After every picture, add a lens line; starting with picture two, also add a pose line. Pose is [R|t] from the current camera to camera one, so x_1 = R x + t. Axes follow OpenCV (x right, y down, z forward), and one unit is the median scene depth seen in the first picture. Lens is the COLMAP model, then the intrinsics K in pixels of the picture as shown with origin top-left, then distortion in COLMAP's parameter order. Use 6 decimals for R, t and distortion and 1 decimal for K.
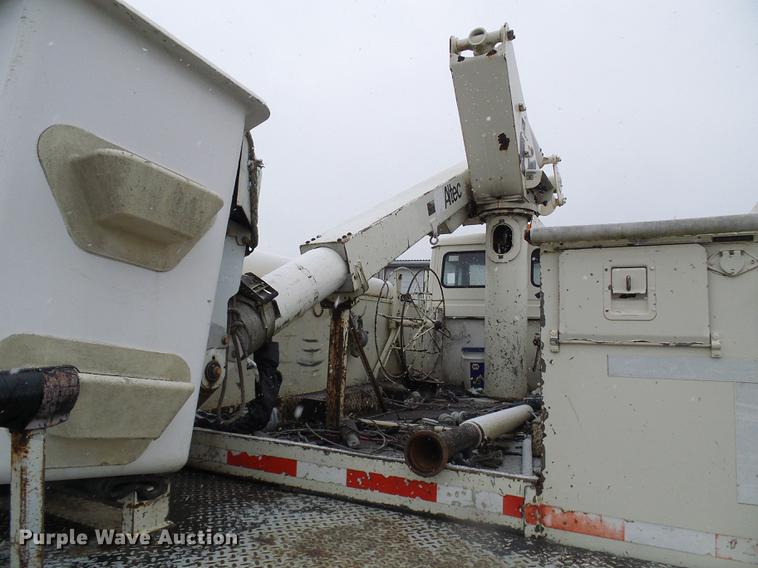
lens RADIAL K [[522.5, 0, 379.5], [0, 522.5, 288.8], [0, 0, 1]] dist [-0.003160, -0.003988]
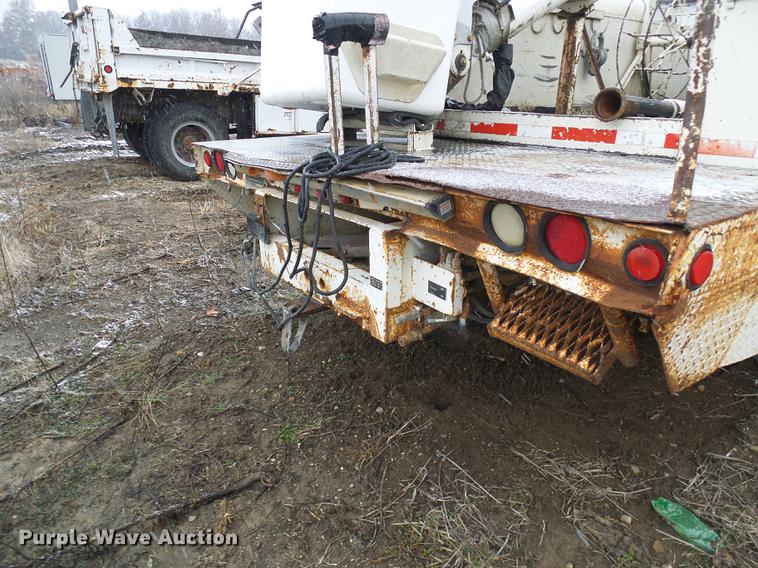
lens RADIAL K [[522.5, 0, 379.6], [0, 522.5, 288.2], [0, 0, 1]] dist [-0.003160, -0.003988]
pose [[0.891095, 0.133392, -0.433770, 0.159298], [0.060141, 0.912685, 0.404215, 0.127423], [0.449815, -0.386281, 0.805266, -0.416764]]
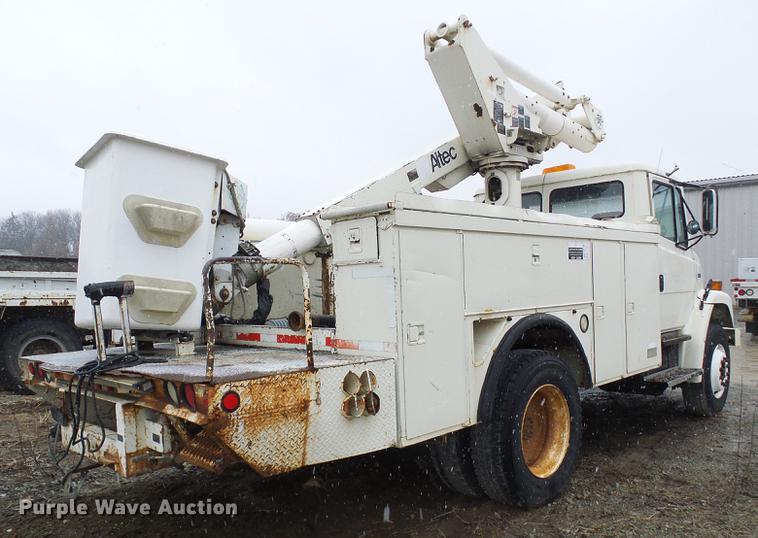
lens RADIAL K [[616.3, 0, 391.6], [0, 616.3, 309.7], [0, 0, 1]] dist [-0.000374, 0.002528]
pose [[0.950120, -0.048109, -0.308153, 0.962228], [0.084211, 0.990906, 0.104947, 0.025612], [0.300302, -0.125662, 0.945530, -0.989699]]
